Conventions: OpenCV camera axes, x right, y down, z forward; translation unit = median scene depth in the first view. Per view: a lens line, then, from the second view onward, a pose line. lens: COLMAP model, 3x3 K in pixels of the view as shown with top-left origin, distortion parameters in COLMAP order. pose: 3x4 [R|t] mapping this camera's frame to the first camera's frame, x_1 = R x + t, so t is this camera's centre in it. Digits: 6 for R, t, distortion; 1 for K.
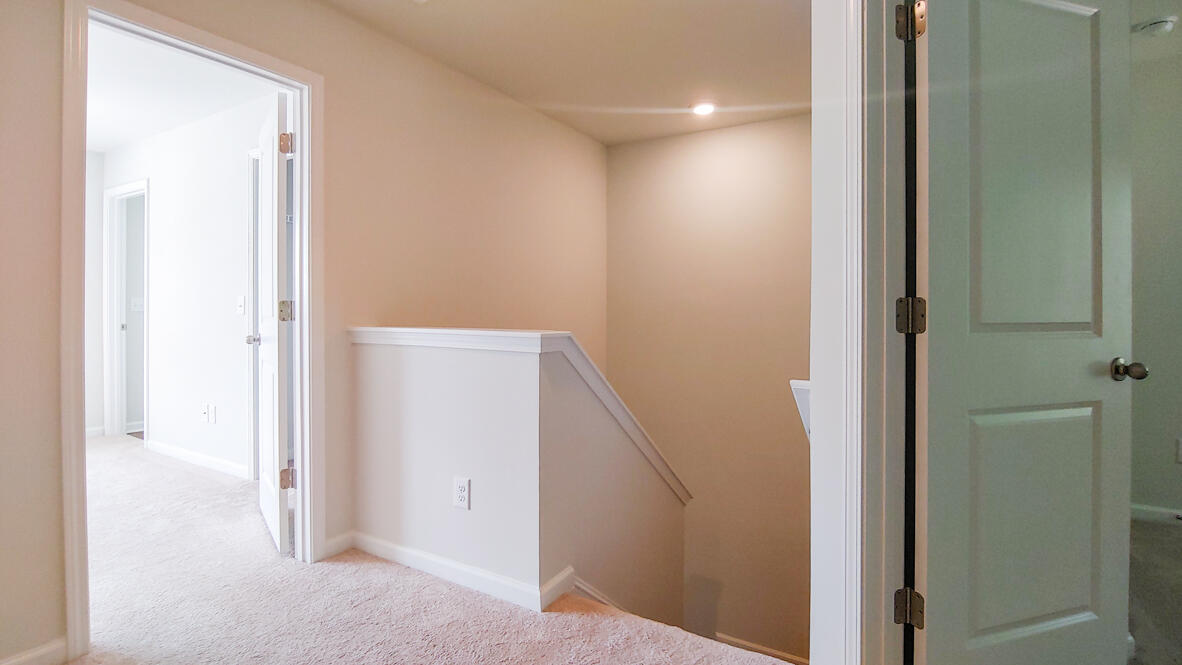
lens RADIAL K [[586.7, 0, 585.8], [0, 586.7, 317.9], [0, 0, 1]] dist [-0.001748, -0.000256]
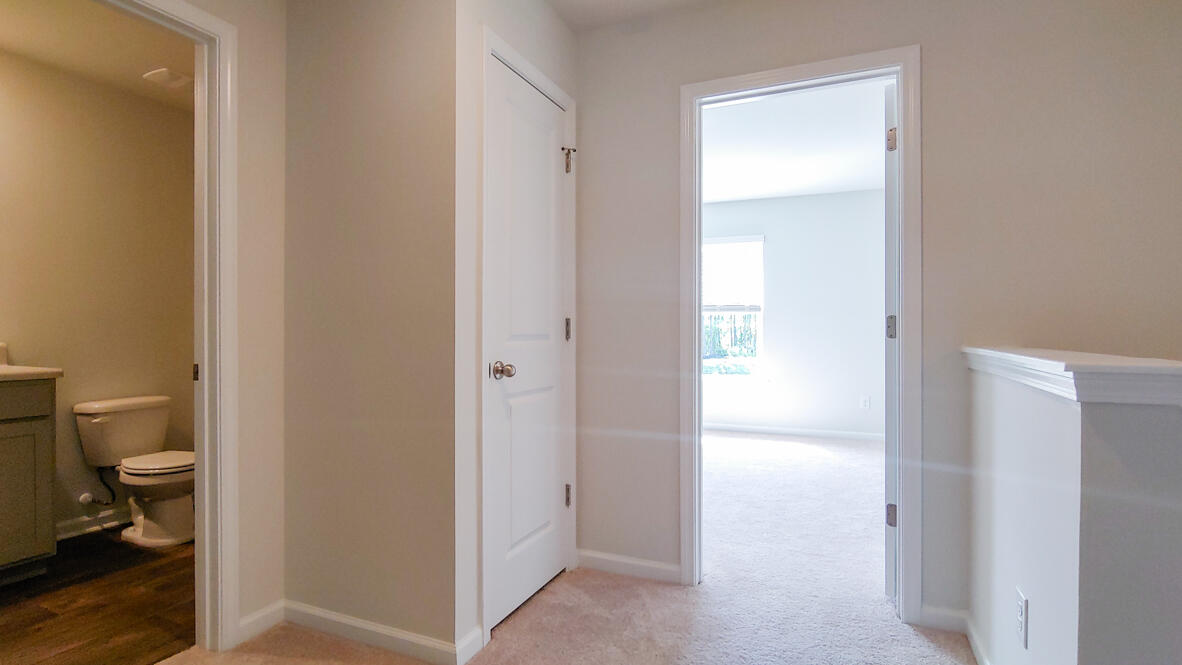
lens RADIAL K [[590.6, 0, 591.8], [0, 590.6, 334.4], [0, 0, 1]] dist [-0.001285, -0.000093]
pose [[0.137845, 0.003283, -0.990448, 0.320814], [-0.014785, 0.999890, 0.001257, 0.005627], [0.990343, 0.014470, 0.137878, 0.429232]]
